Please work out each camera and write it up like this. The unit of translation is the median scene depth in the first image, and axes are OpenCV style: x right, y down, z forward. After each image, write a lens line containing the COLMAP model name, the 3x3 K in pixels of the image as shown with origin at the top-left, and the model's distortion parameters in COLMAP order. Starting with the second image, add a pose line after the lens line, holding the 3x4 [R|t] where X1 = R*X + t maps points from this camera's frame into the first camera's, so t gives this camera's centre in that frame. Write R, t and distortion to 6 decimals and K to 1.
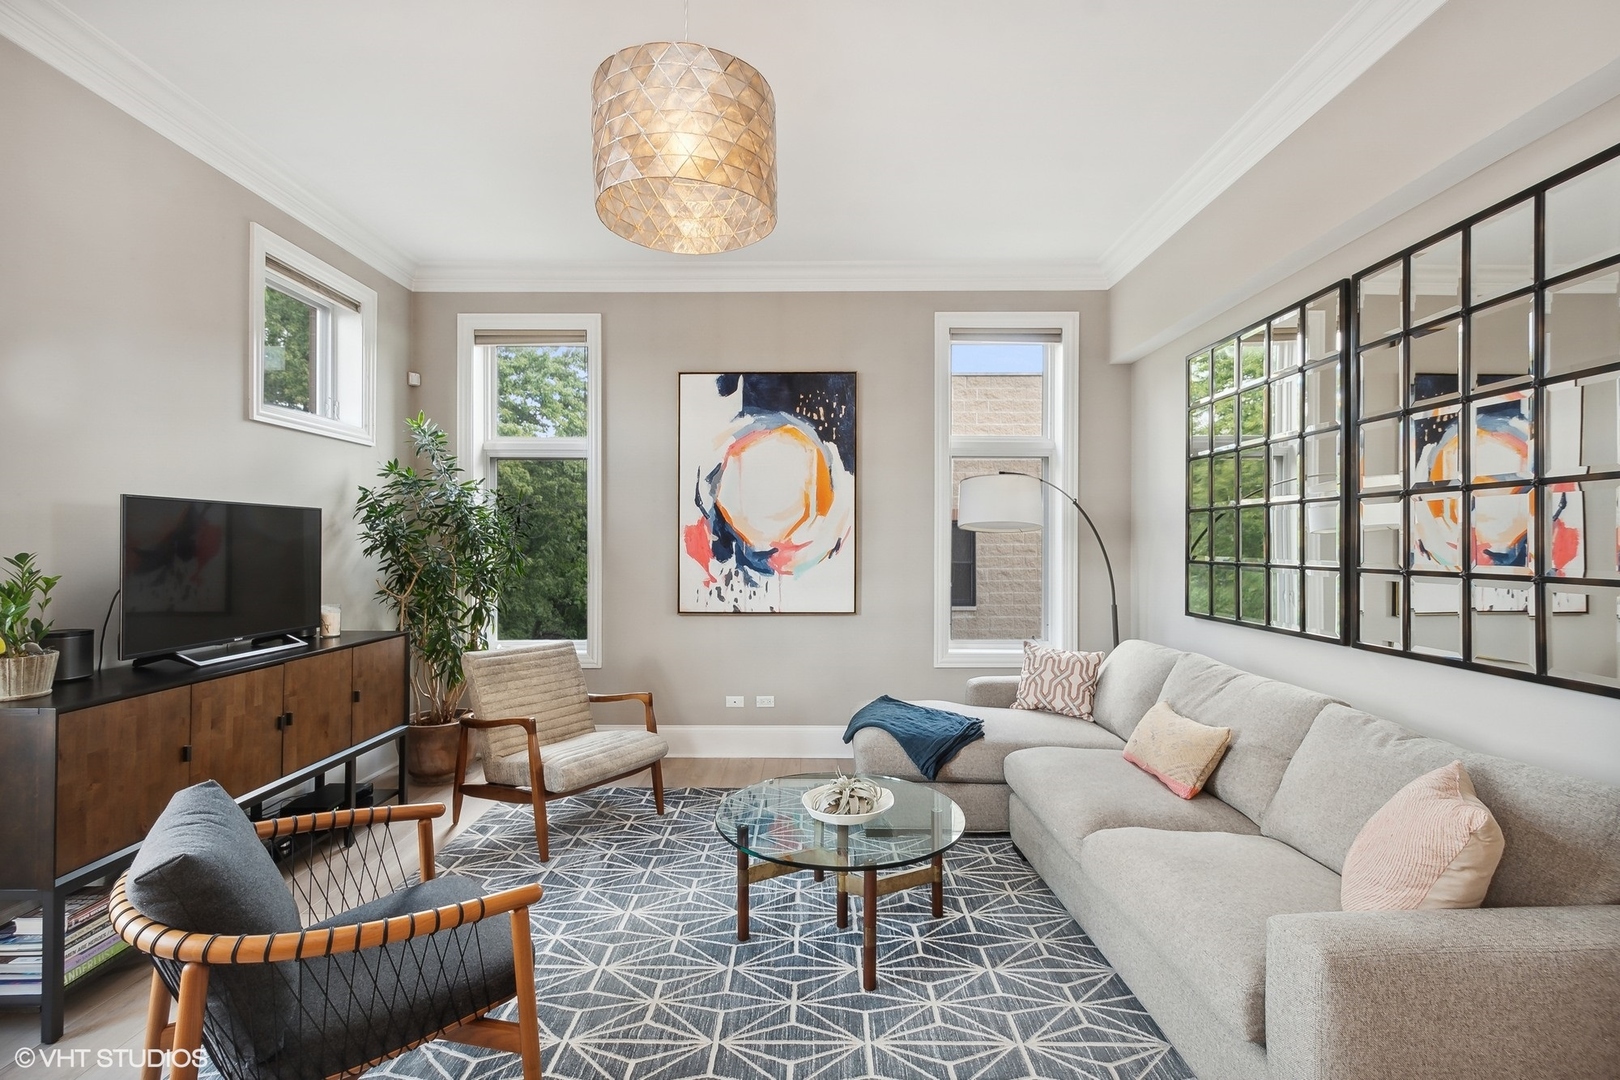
lens RADIAL K [[712.1, 0, 806.5], [0, 712.1, 542.1], [0, 0, 1]] dist [0.012058, -0.002430]
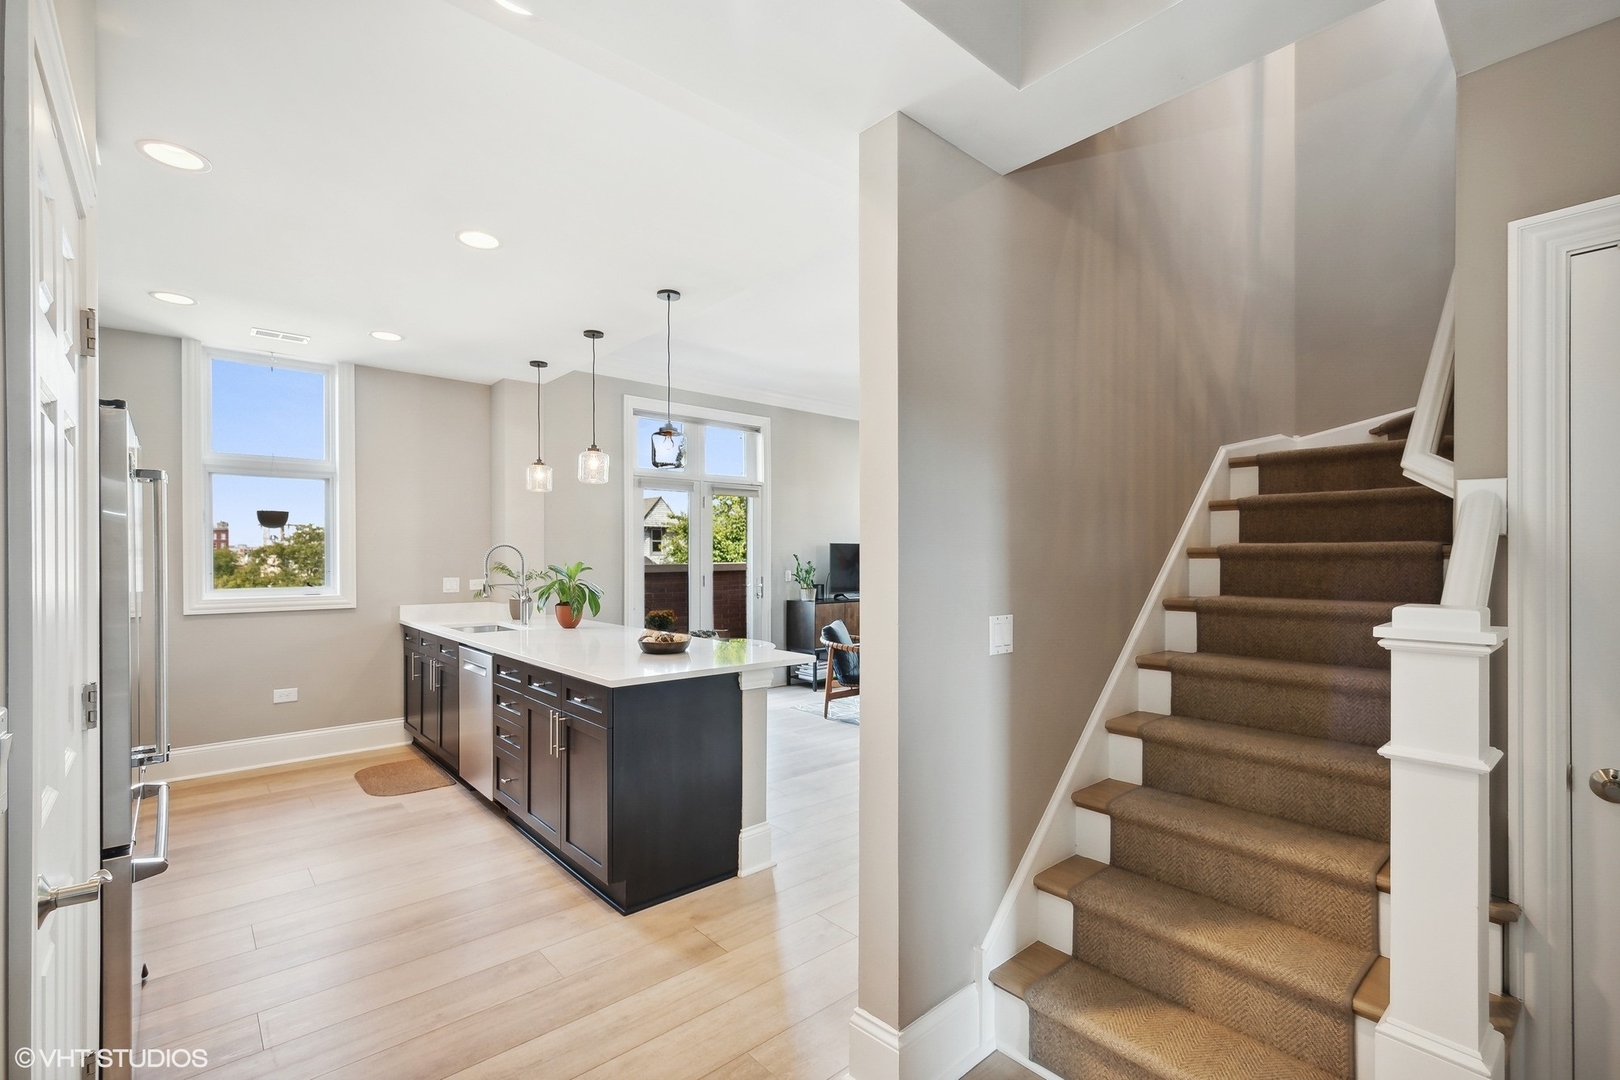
lens RADIAL K [[712.1, 0, 807.8], [0, 712.1, 560.2], [0, 0, 1]] dist [0.012058, -0.002430]
pose [[0.664959, 0.005554, -0.746859, 0.988535], [-0.001037, 0.999978, 0.006513, -0.007646], [0.746879, -0.003557, 0.664951, -0.867999]]
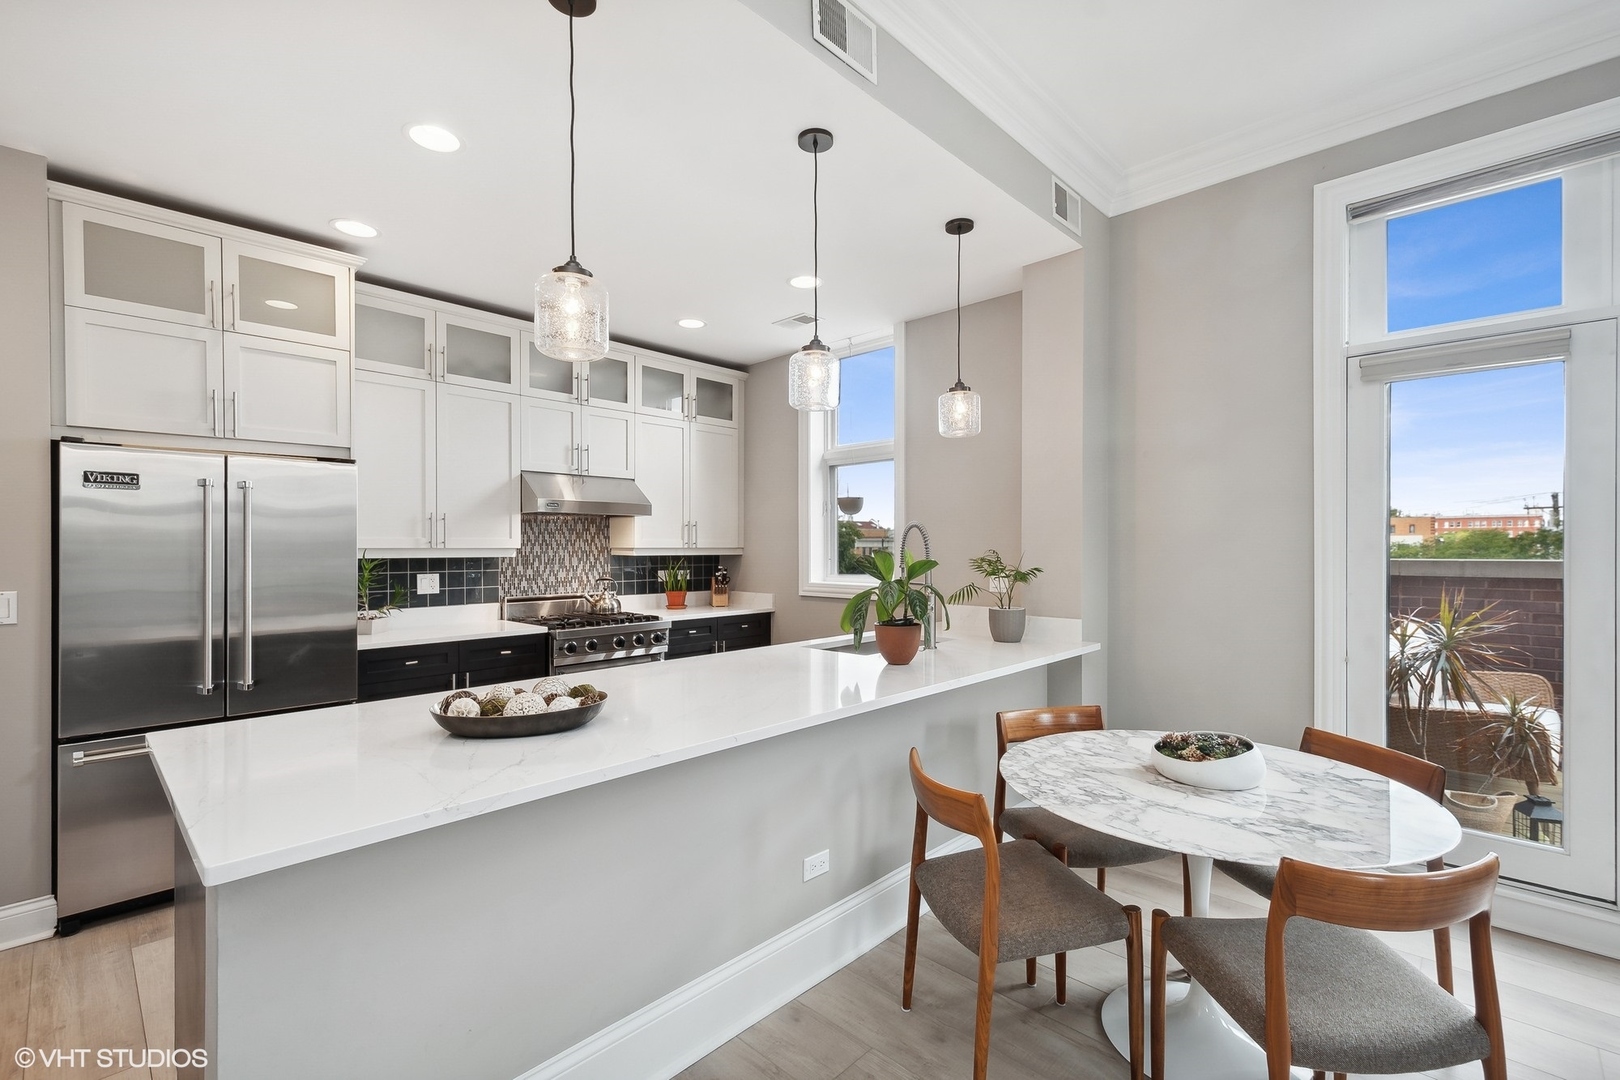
lens RADIAL K [[712.1, 0, 802.5], [0, 712.1, 548.5], [0, 0, 1]] dist [0.012058, -0.002430]
pose [[-0.691749, 0.004079, -0.722126, 0.303038], [0.002855, 0.999992, 0.002914, 0.000807], [0.722132, -0.000046, -0.691755, 0.182331]]
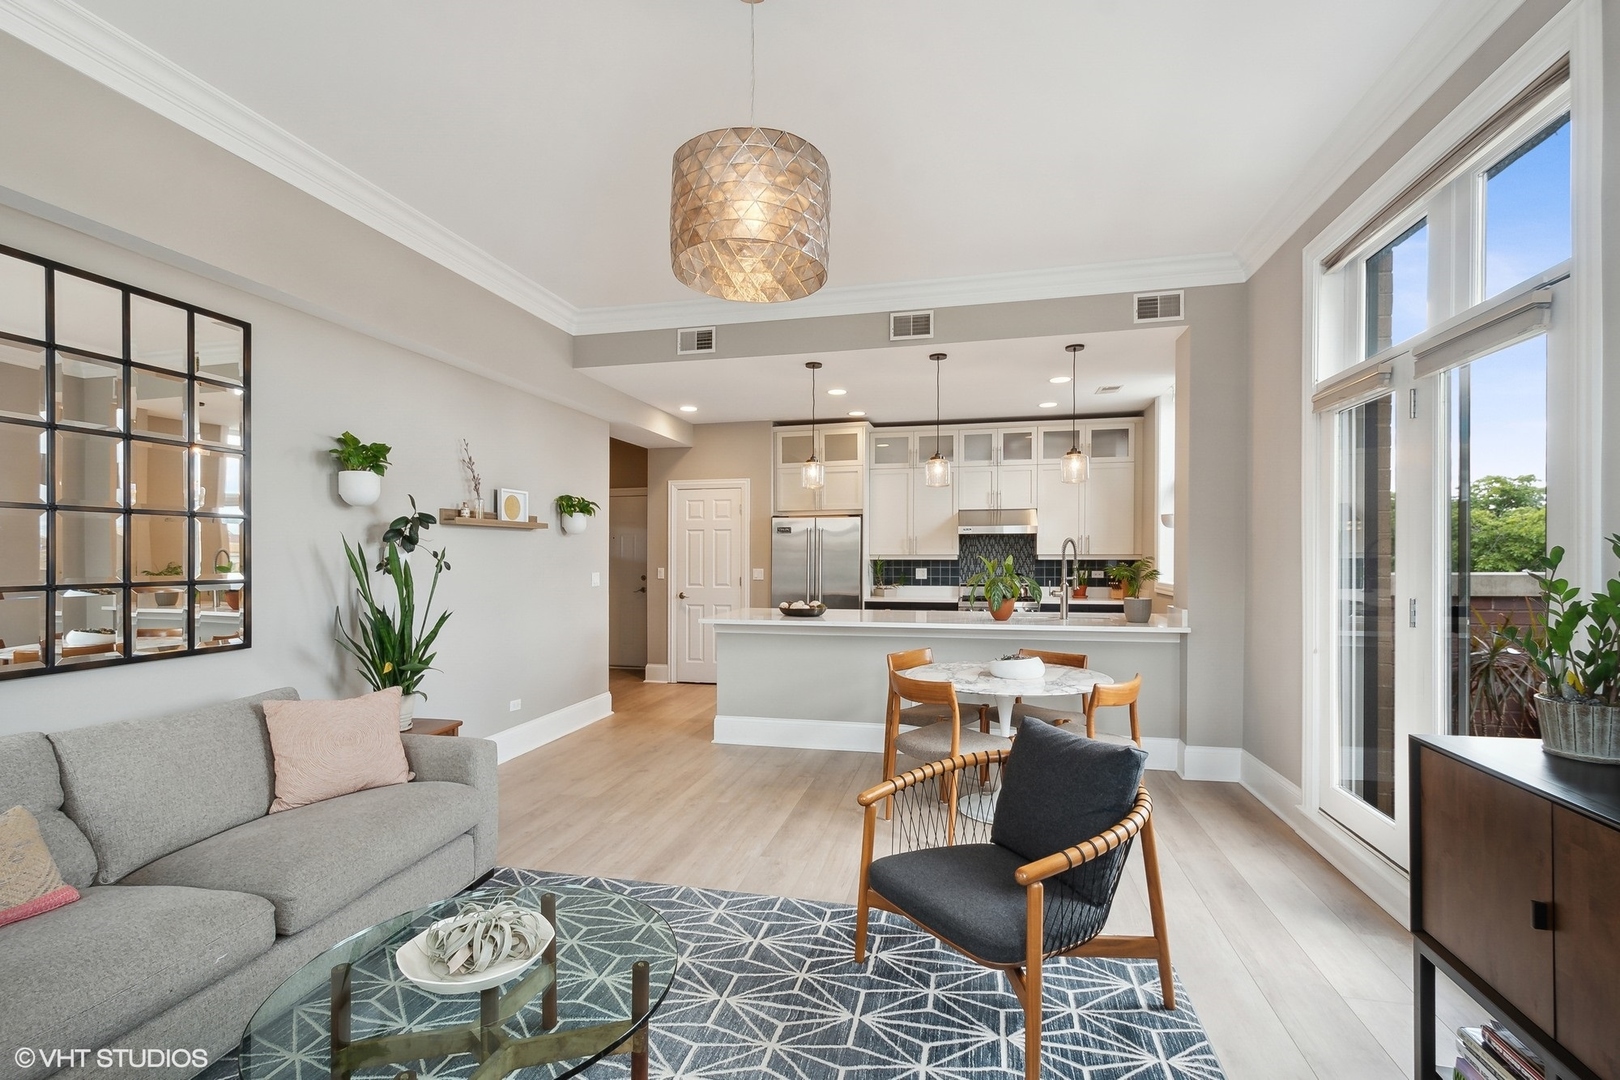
lens RADIAL K [[712.1, 0, 815.0], [0, 712.1, 551.8], [0, 0, 1]] dist [0.012058, -0.002430]
pose [[-0.976353, 0.006370, 0.216087, -0.291590], [0.005634, 0.999976, -0.004020, 0.000208], [-0.216107, -0.002708, -0.976366, 1.171940]]
